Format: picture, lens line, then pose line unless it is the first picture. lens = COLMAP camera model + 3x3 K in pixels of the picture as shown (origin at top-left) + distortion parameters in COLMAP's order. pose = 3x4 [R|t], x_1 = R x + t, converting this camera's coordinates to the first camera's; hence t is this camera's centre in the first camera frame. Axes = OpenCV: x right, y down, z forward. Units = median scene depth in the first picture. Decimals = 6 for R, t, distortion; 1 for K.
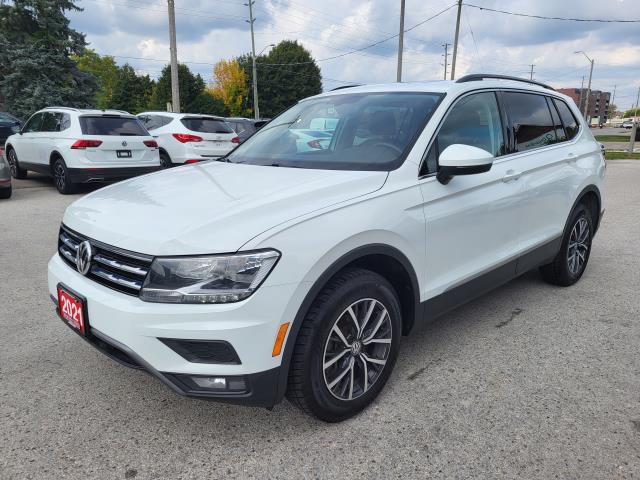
lens RADIAL K [[490.5, 0, 323.9], [0, 490.5, 241.5], [0, 0, 1]] dist [0.030916, -0.008394]
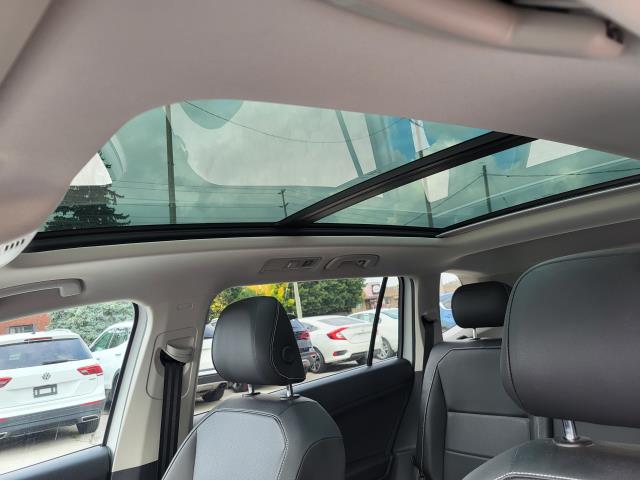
lens RADIAL K [[489.2, 0, 320.0], [0, 489.2, 240.0], [0, 0, 1]] dist [0.033166, -0.008098]
pose [[0.986455, -0.134594, -0.093757, 0.078604], [0.091570, 0.926094, -0.366012, -0.076498], [0.136091, 0.352469, 0.925875, 0.296112]]
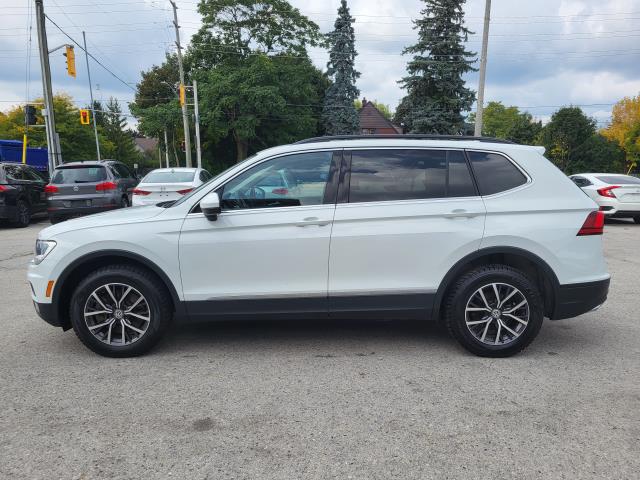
lens RADIAL K [[490.5, 0, 323.9], [0, 490.5, 241.5], [0, 0, 1]] dist [0.030916, -0.008394]
pose [[0.707457, 0.096757, -0.700102, 0.376940], [-0.157251, 0.987303, -0.022454, -0.020373], [0.689041, 0.125977, 0.713690, 0.062772]]
